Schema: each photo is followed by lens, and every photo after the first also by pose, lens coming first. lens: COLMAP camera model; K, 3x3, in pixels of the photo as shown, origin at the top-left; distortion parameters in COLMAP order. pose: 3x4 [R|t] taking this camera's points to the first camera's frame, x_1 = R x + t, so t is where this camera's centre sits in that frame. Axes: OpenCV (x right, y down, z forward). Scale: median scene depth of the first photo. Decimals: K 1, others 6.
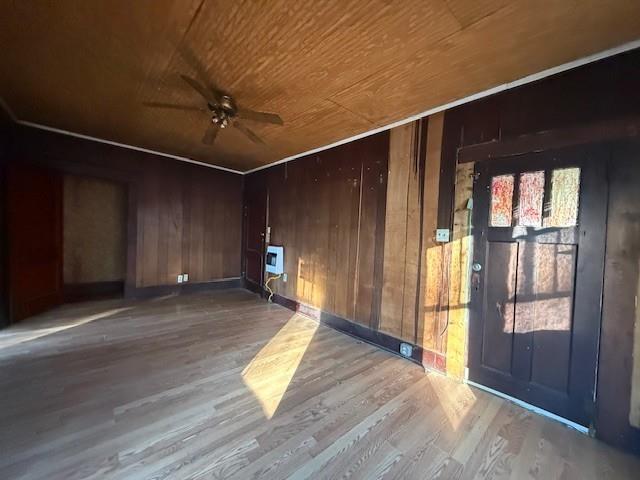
lens RADIAL K [[256.6, 0, 320.3], [0, 256.6, 240.5], [0, 0, 1]] dist [0.011962, 0.000176]
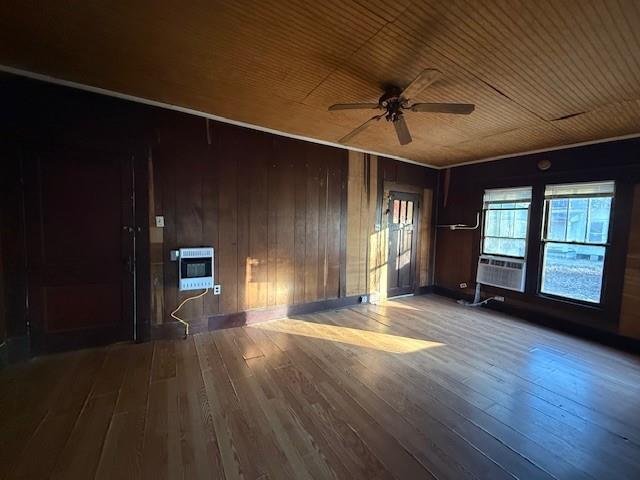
lens RADIAL K [[256.6, 0, 321.7], [0, 256.6, 240.1], [0, 0, 1]] dist [0.011962, 0.000176]
pose [[0.188583, -0.102913, 0.976650, -1.344445], [-0.005158, 0.994377, 0.105777, -0.119319], [-0.982044, -0.024985, 0.186992, 1.039157]]
